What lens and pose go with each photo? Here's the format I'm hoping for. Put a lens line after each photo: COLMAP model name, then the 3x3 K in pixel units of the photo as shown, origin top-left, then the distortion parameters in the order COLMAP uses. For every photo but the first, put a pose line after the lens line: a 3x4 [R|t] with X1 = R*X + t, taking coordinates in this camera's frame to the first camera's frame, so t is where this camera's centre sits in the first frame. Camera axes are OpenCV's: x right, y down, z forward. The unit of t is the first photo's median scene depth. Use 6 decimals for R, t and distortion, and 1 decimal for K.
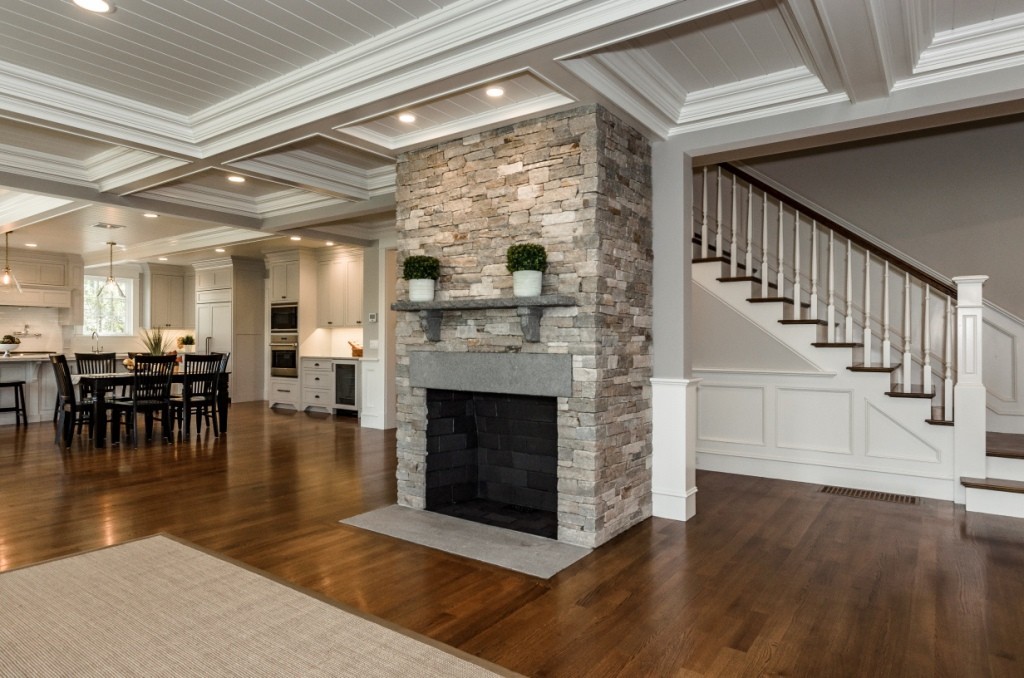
lens RADIAL K [[578.1, 0, 509.3], [0, 578.1, 339.7], [0, 0, 1]] dist [-0.003064, -0.000331]
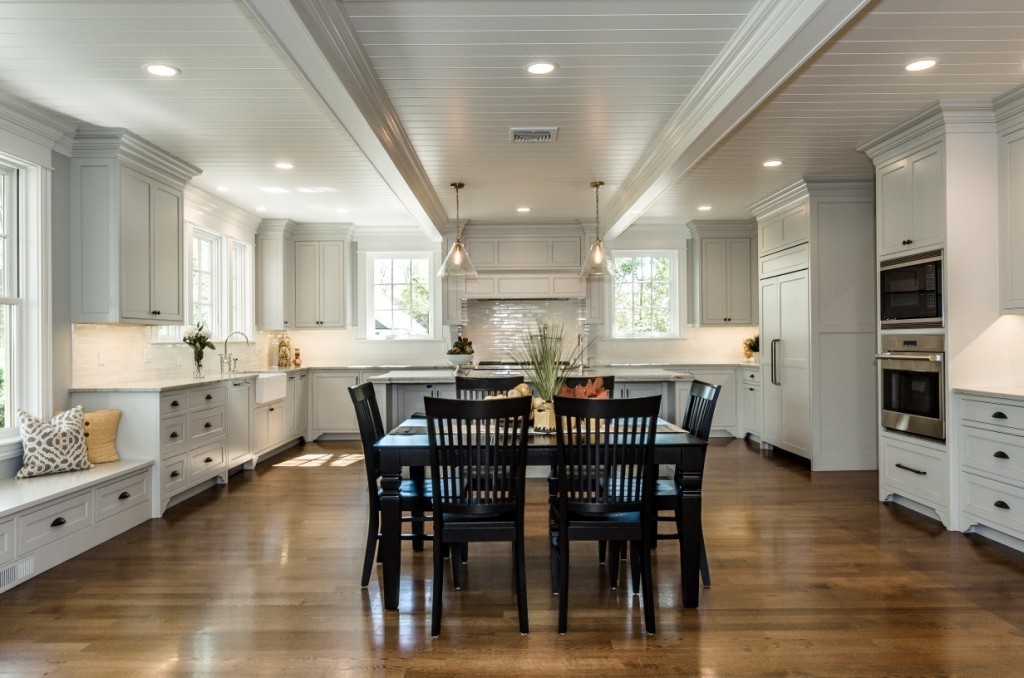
lens RADIAL K [[694.6, 0, 510.2], [0, 694.6, 335.5], [0, 0, 1]] dist [0.008377, 0.000713]
pose [[0.560470, -0.011070, -0.828101, -0.136948], [0.008174, 0.999936, -0.007835, -0.005705], [0.828134, -0.002377, 0.560525, 0.481505]]
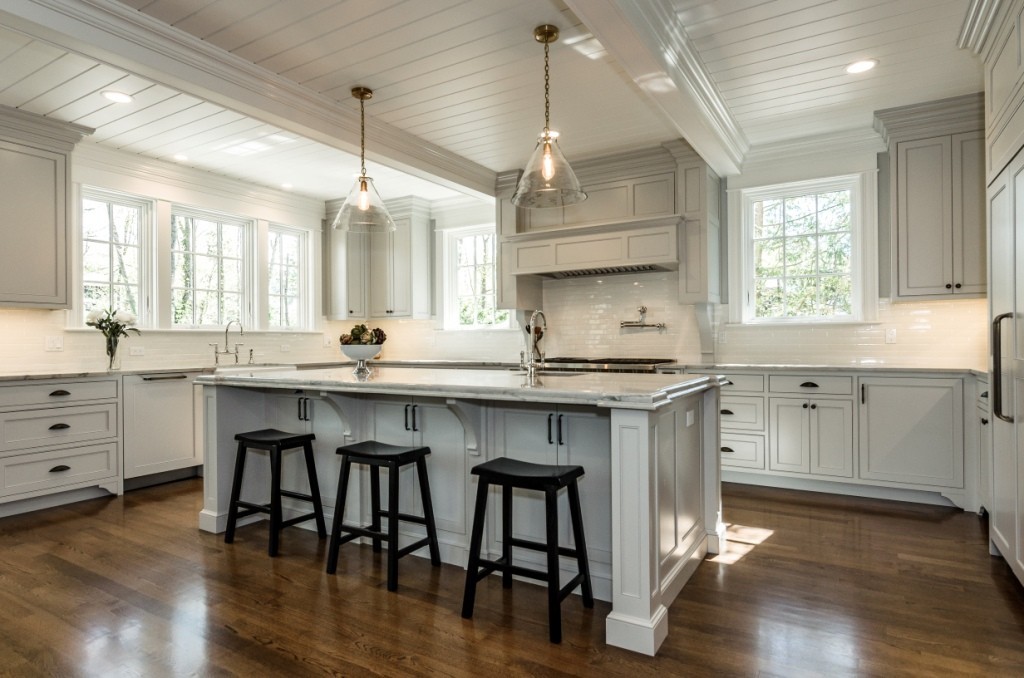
lens RADIAL K [[578.1, 0, 512.9], [0, 578.1, 341.3], [0, 0, 1]] dist [-0.003064, -0.000331]
pose [[0.052153, -0.004892, -0.998627, -0.333367], [0.006055, 0.999971, -0.004583, 0.006646], [0.998621, -0.005807, 0.052182, 0.878693]]
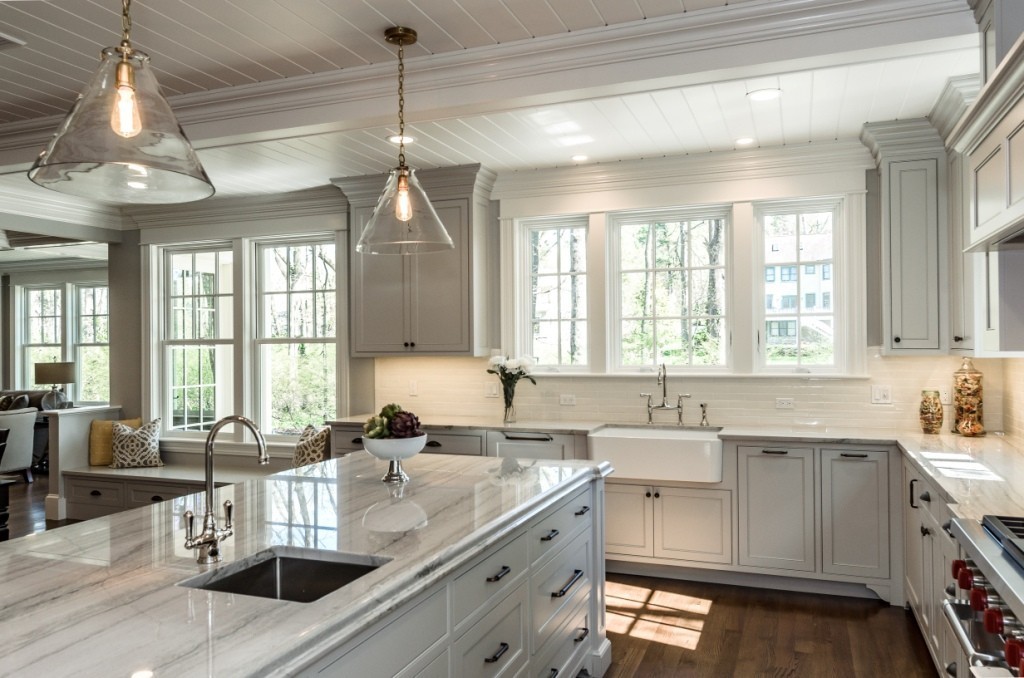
lens RADIAL K [[745.2, 0, 514.3], [0, 745.2, 338.8], [0, 0, 1]] dist [0.005713, 0.000869]
pose [[-0.973800, 0.001264, -0.227403, -0.679729], [0.003499, 0.999949, -0.009425, -0.027954], [0.227379, -0.009974, -0.973755, 1.098947]]
